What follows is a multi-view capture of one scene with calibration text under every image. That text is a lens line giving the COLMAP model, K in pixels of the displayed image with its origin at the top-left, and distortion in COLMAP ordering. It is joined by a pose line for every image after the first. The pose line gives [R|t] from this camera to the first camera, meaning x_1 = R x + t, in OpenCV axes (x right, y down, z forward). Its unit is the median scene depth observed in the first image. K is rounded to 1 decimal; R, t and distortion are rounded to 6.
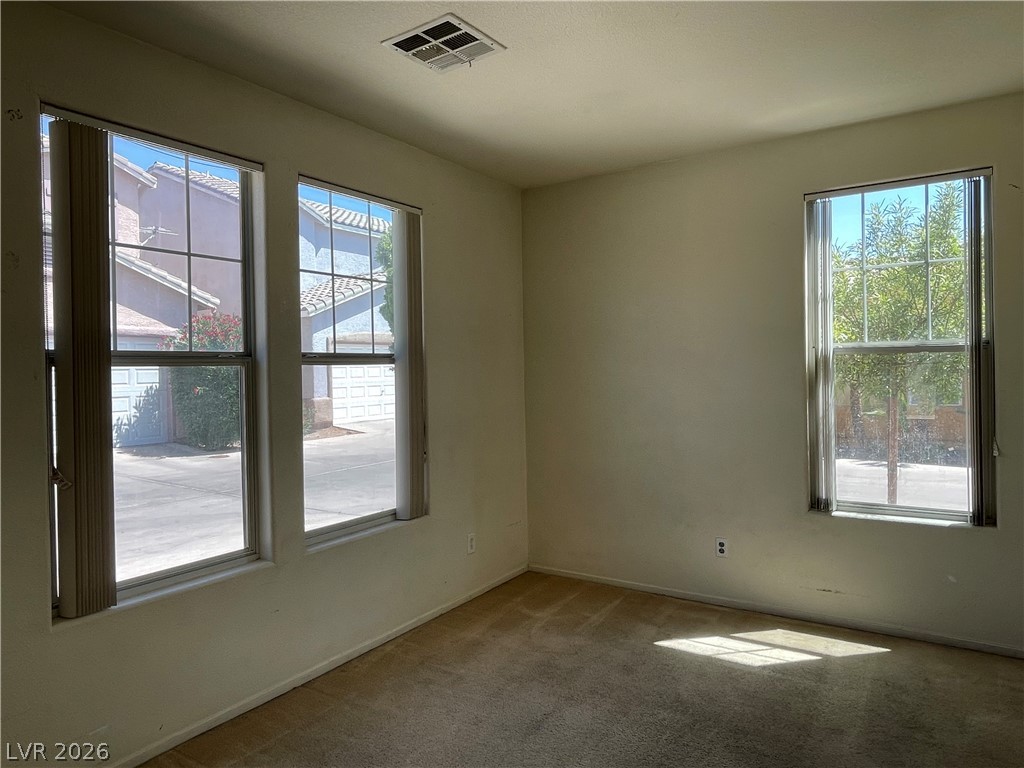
lens RADIAL K [[681.1, 0, 523.3], [0, 681.1, 365.7], [0, 0, 1]] dist [0.018339, -0.019988]
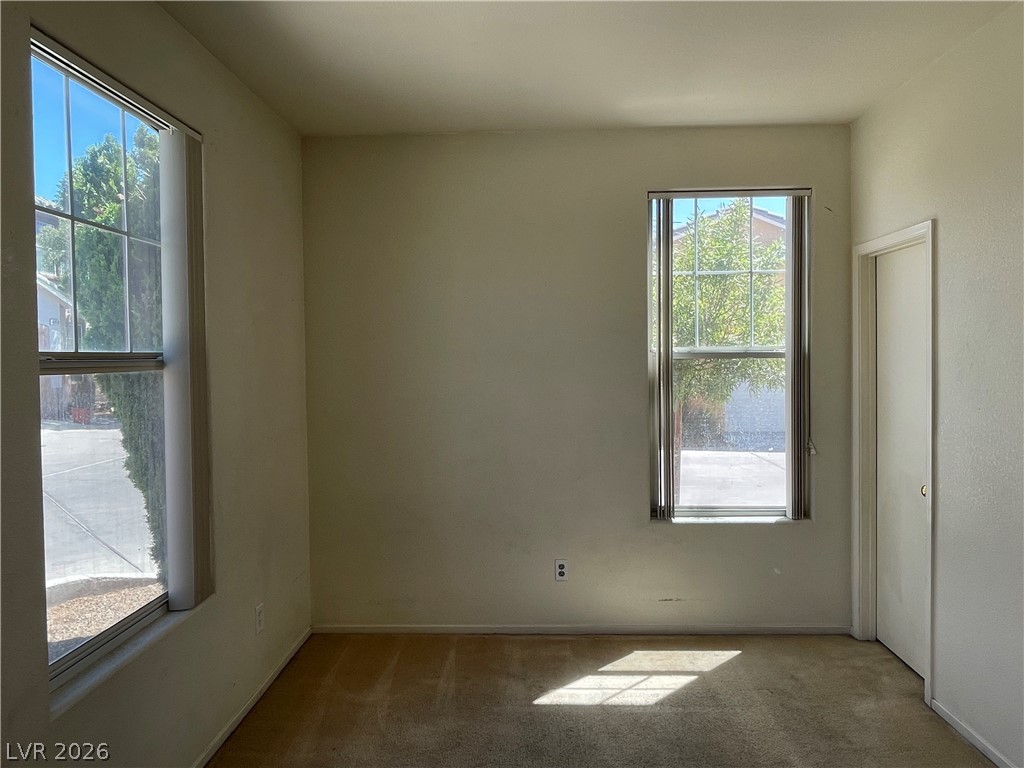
lens RADIAL K [[681.1, 0, 544.1], [0, 681.1, 368.3], [0, 0, 1]] dist [0.018339, -0.019988]
pose [[0.850998, -0.000542, 0.525169, -0.228817], [-0.008017, 0.999870, 0.014023, -0.015837], [-0.525108, -0.016144, 0.850882, 0.274410]]
